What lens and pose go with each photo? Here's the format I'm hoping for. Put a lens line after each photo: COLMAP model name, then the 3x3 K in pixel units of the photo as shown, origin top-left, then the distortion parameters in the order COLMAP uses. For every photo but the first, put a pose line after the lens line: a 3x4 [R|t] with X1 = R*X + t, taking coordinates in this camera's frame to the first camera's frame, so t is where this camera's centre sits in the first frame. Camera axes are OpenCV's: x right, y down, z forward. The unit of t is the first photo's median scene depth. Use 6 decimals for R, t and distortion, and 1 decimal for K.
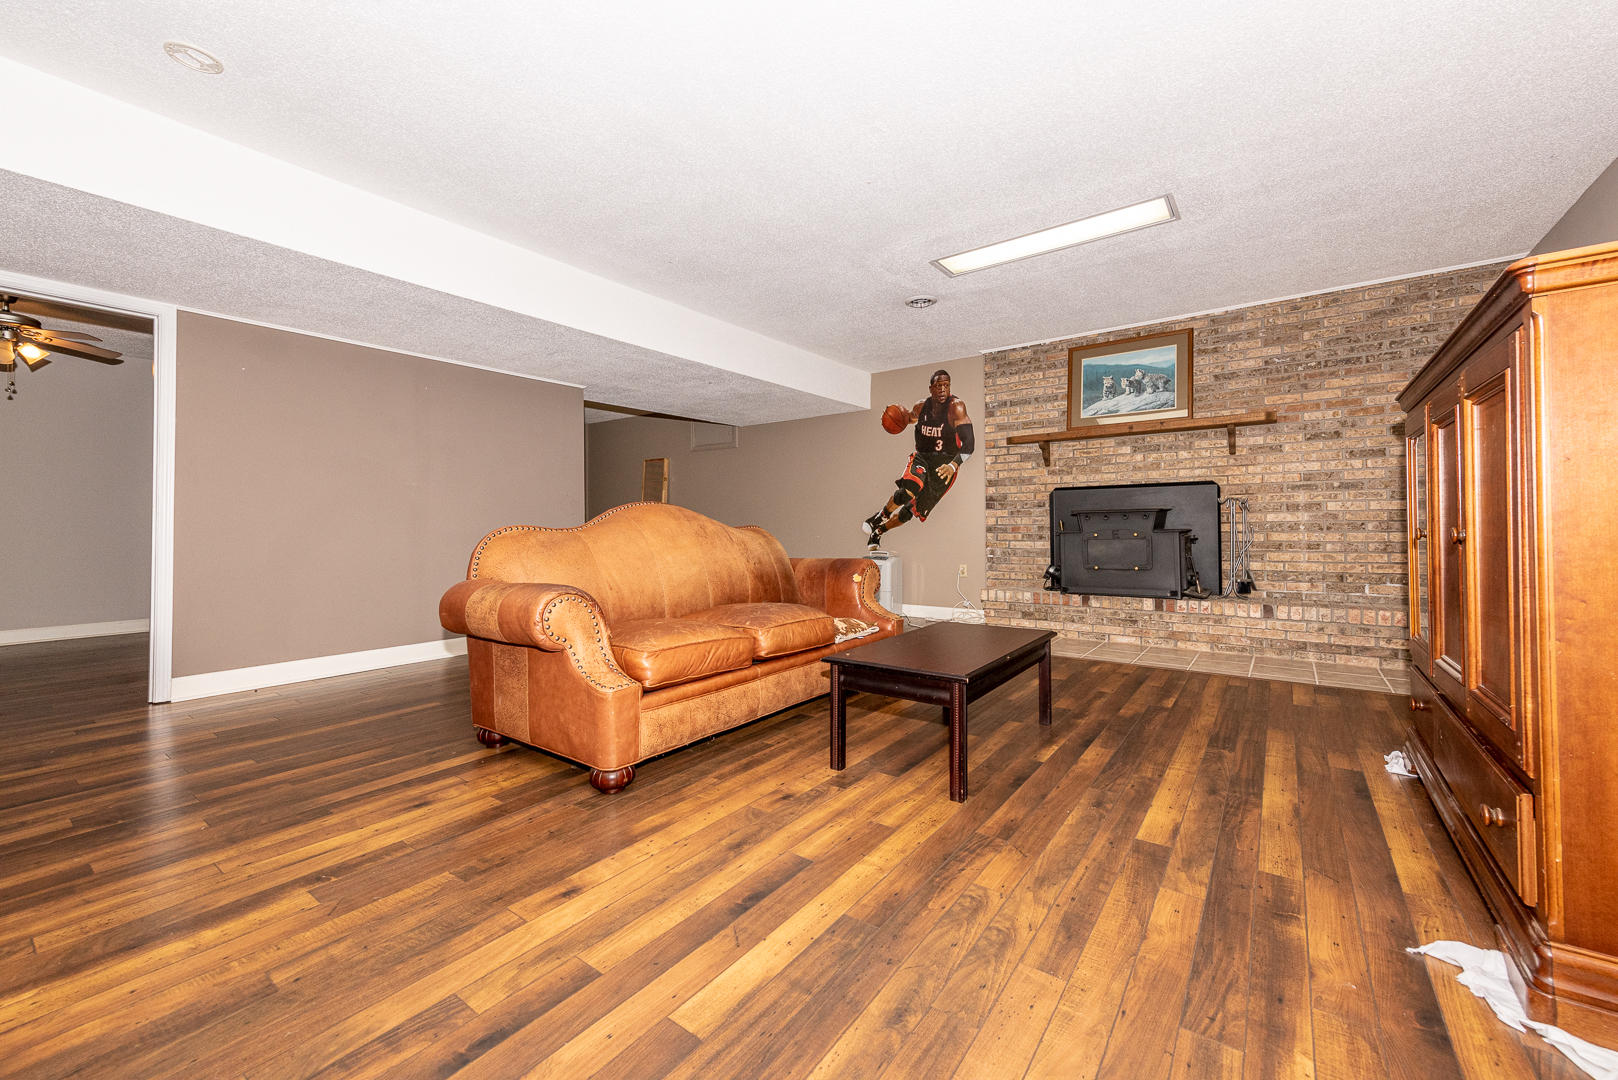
lens RADIAL K [[645.5, 0, 803.4], [0, 645.5, 533.2], [0, 0, 1]] dist [0.002966, -0.000049]
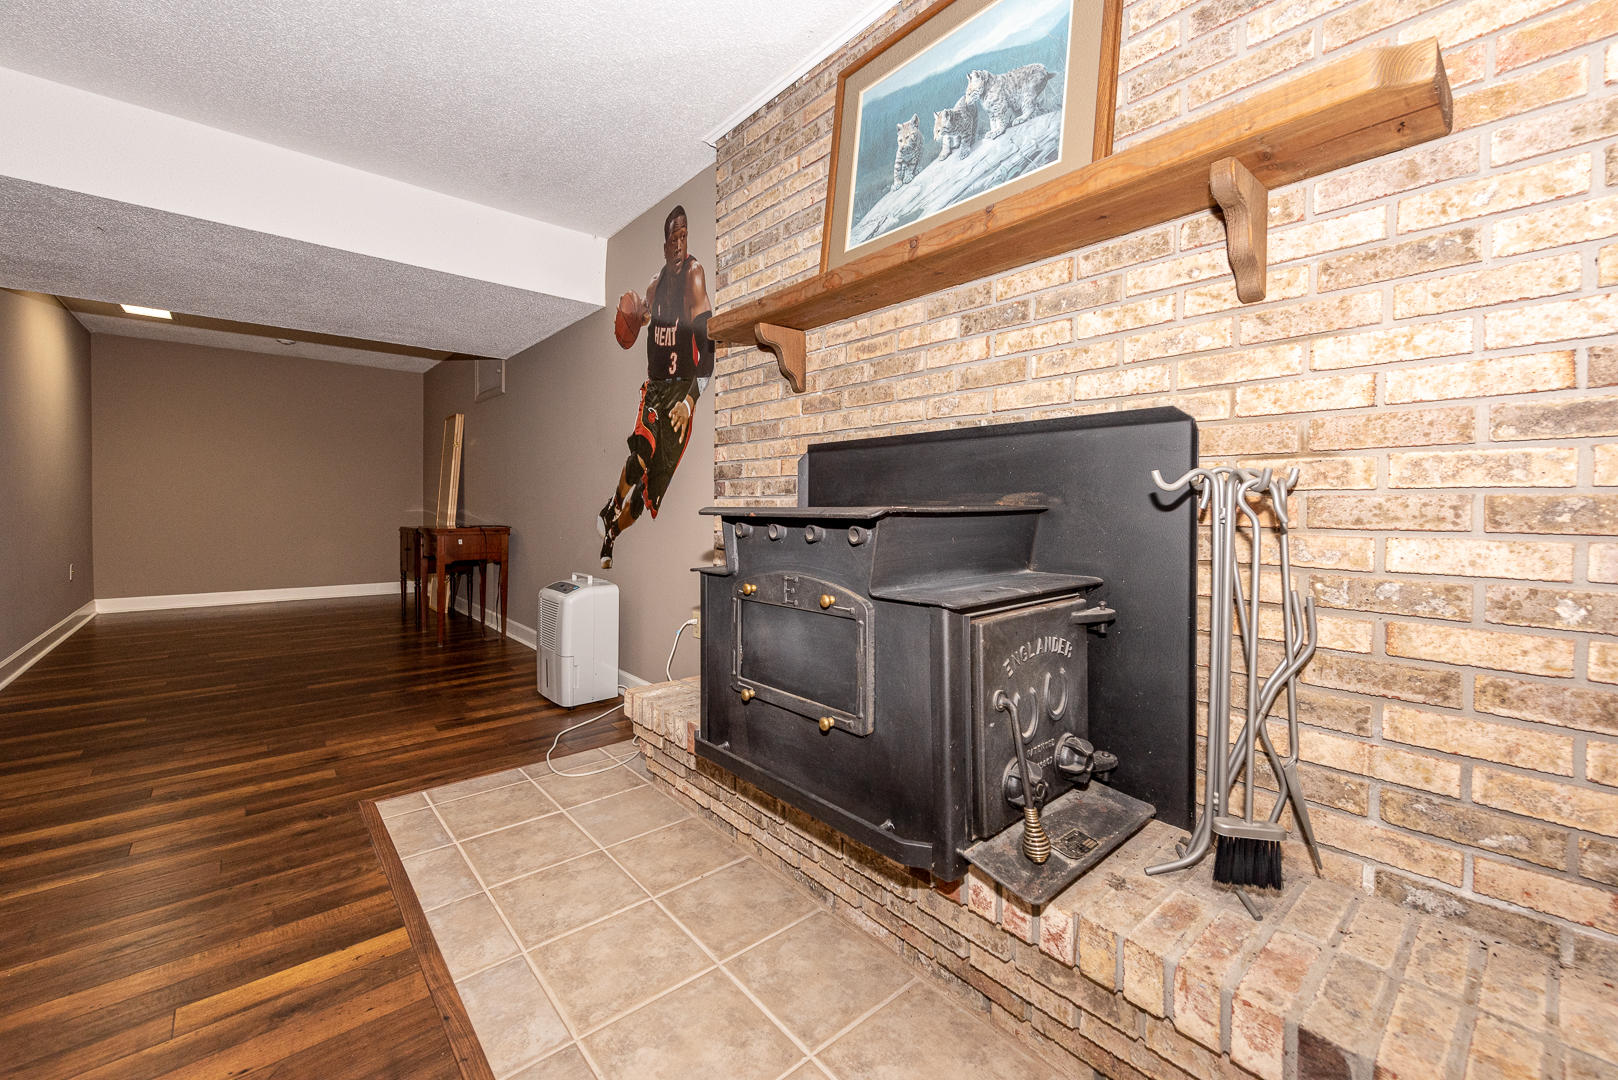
lens RADIAL K [[645.5, 0, 811.7], [0, 645.5, 525.0], [0, 0, 1]] dist [0.002966, -0.000049]
pose [[0.974136, 0.016610, -0.225350, 0.473777], [-0.009840, 0.999467, 0.031130, -0.033537], [0.225747, -0.028108, 0.973780, 0.606928]]
